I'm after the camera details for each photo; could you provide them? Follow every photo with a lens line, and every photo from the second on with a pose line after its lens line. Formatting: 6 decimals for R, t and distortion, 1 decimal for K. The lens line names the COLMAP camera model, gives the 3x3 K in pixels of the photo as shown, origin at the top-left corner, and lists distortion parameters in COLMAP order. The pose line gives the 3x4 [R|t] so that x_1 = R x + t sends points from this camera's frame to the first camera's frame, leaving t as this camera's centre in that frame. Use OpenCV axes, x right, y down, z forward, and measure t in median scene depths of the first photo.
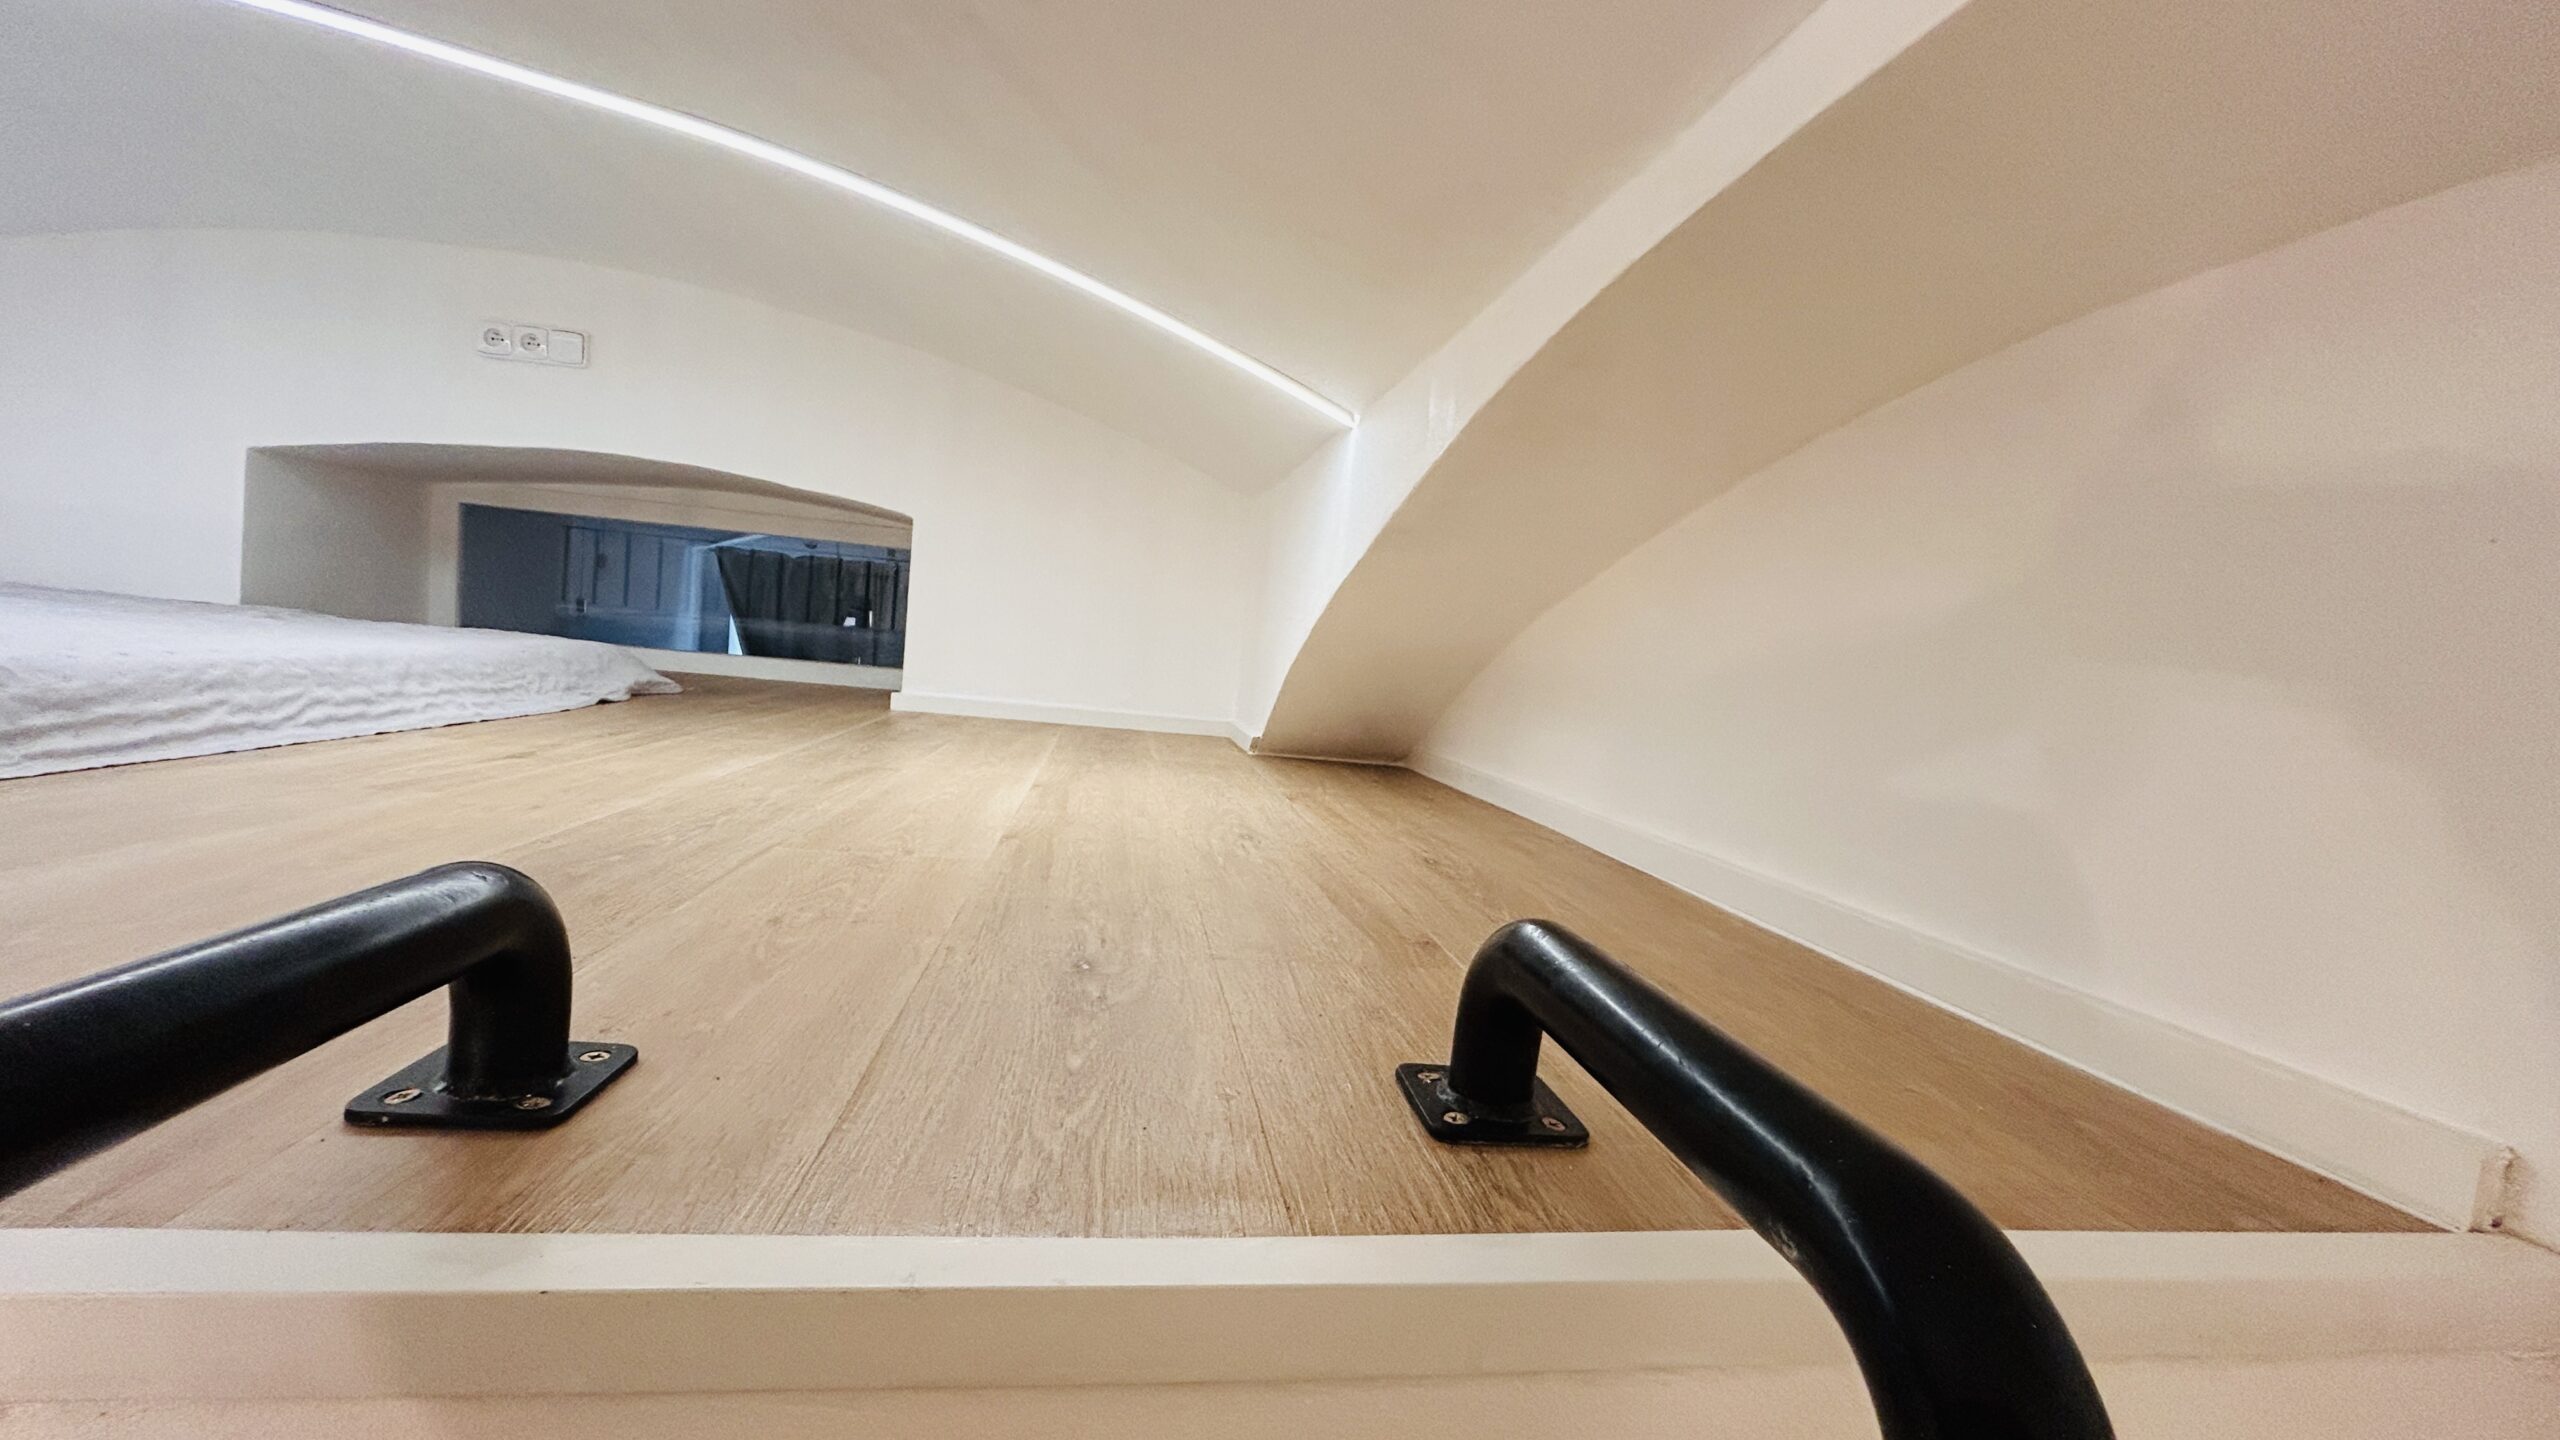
lens RADIAL K [[1061.3, 0, 1292.2], [0, 1061.3, 710.9], [0, 0, 1]] dist [0.004365, -0.002056]
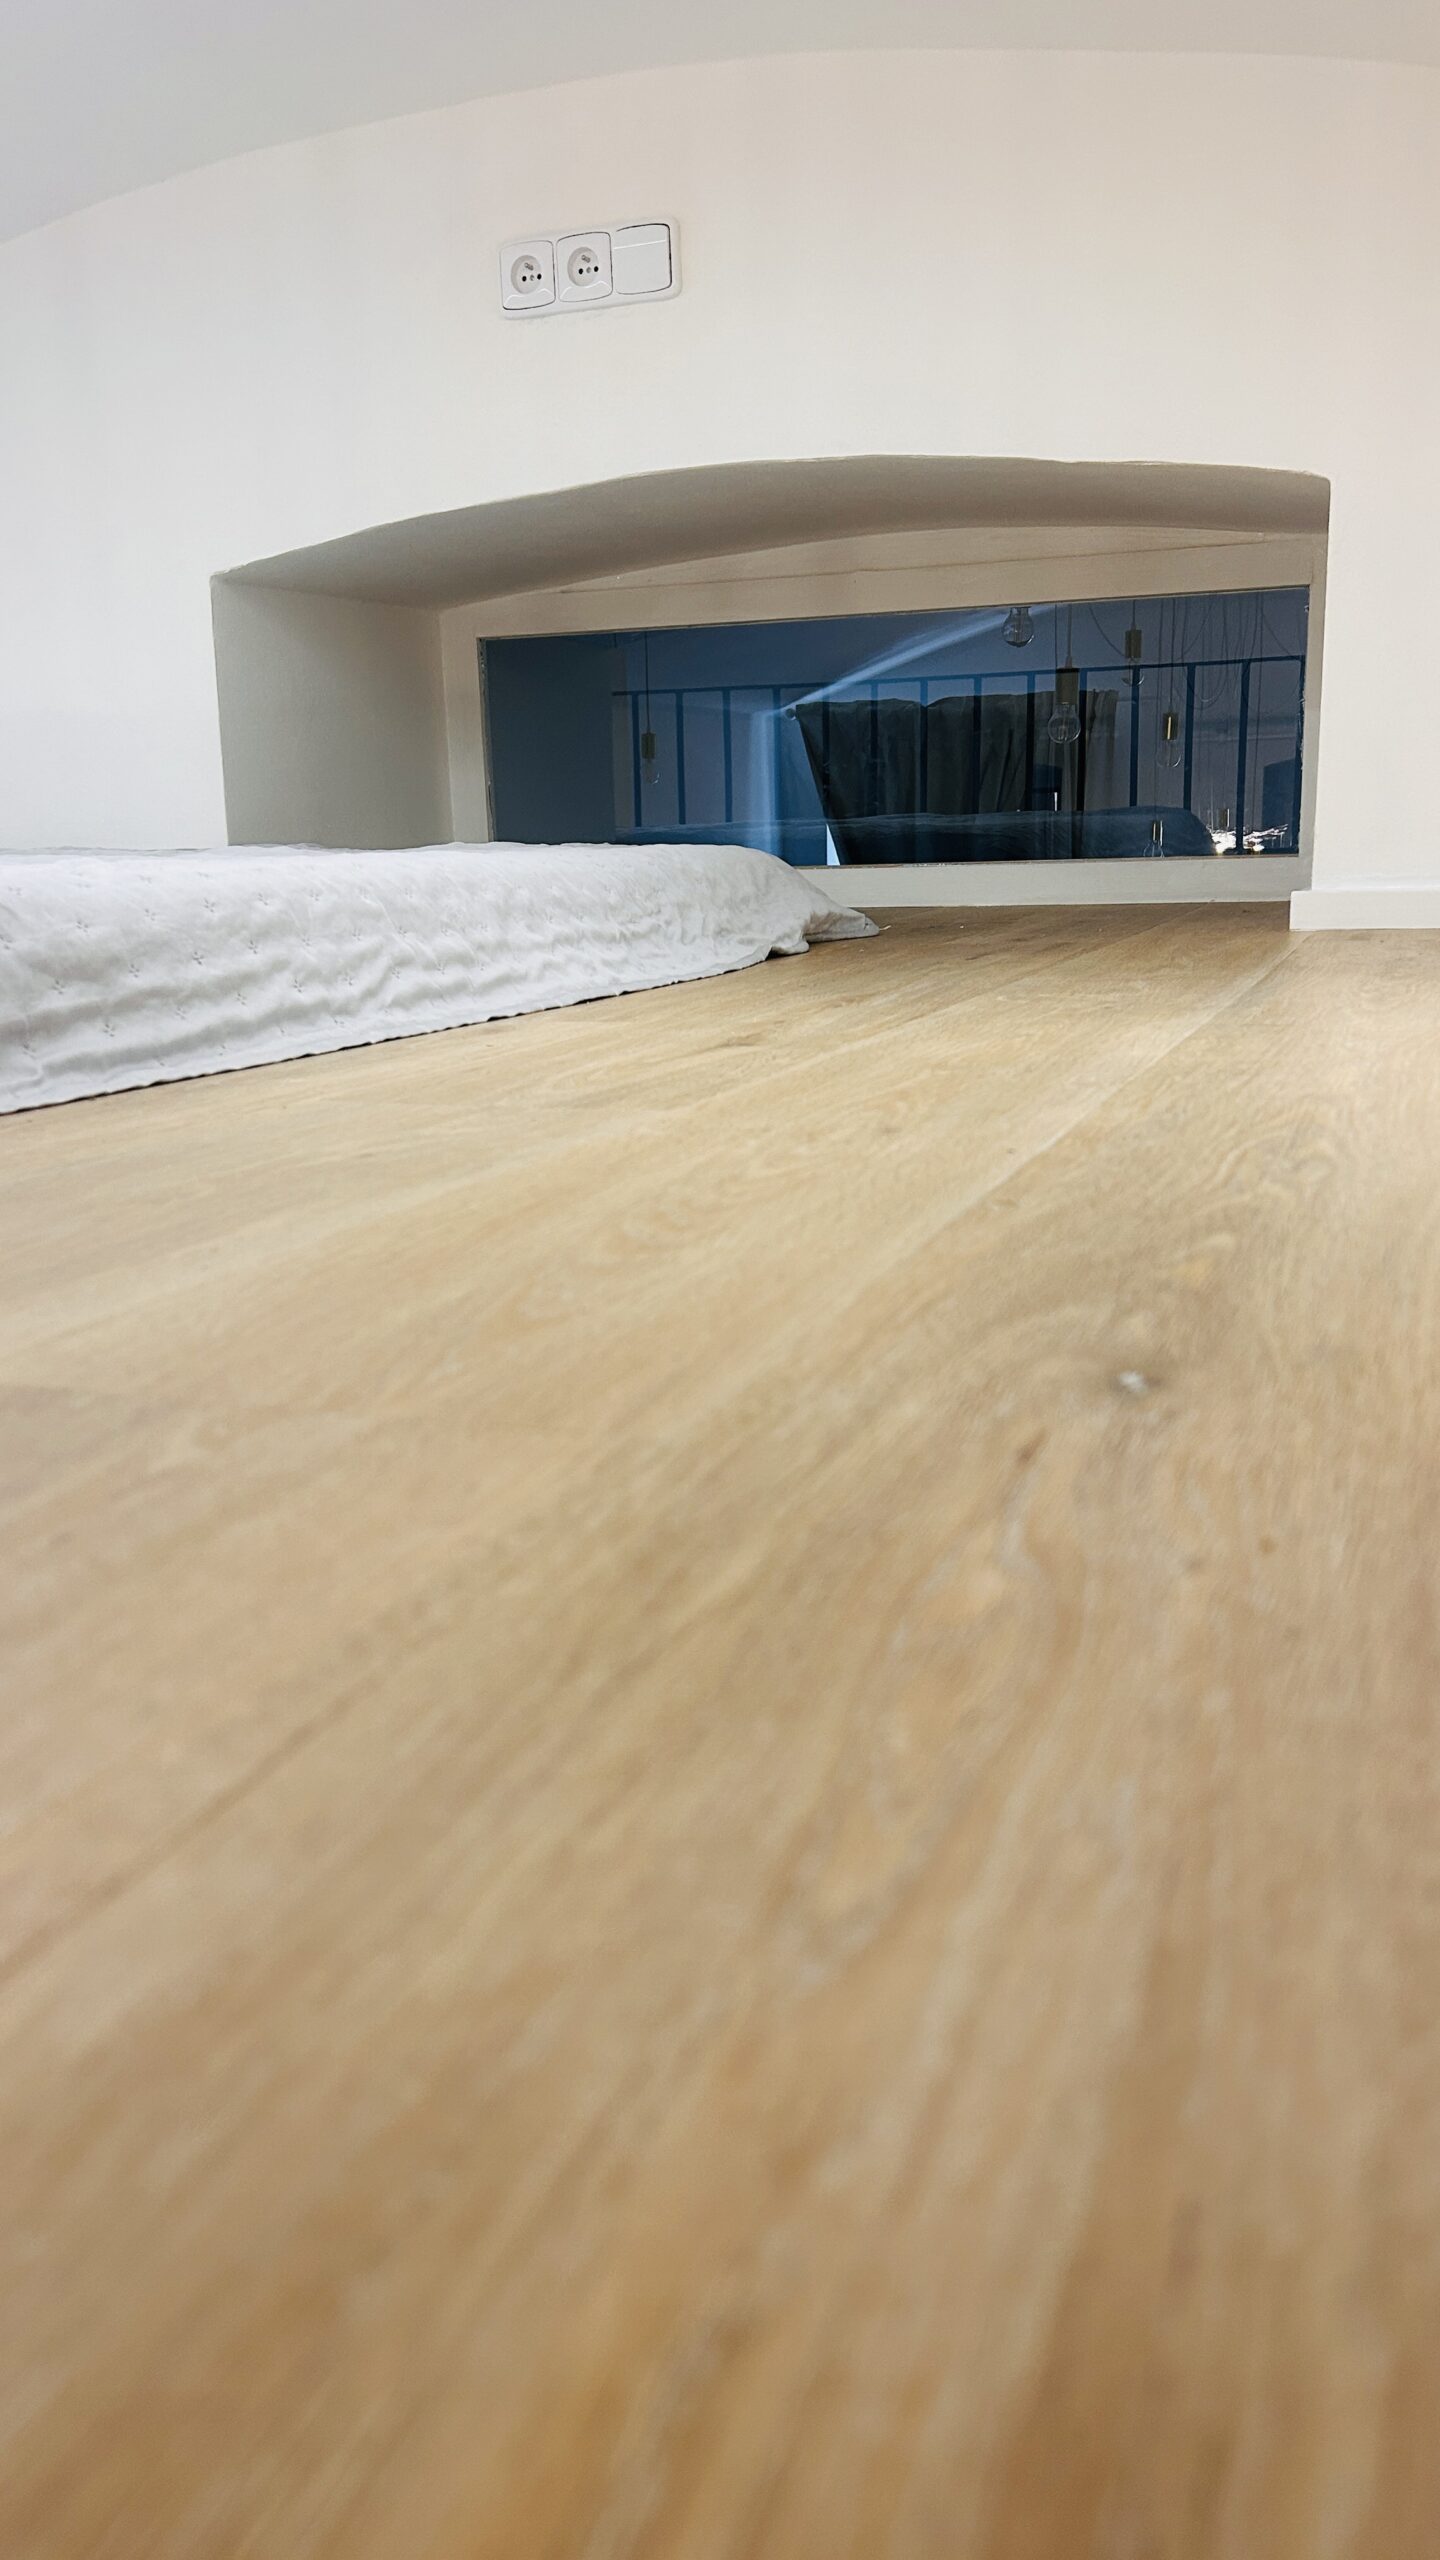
lens RADIAL K [[1967.0, 0, 728.9], [0, 1967.0, 1281.2], [0, 0, 1]] dist [0.048377, -0.064302]
pose [[0.870125, -0.001079, -0.492829, -0.271593], [0.074583, 0.988768, 0.129518, 0.031052], [0.487154, -0.149454, 0.860433, 0.197420]]
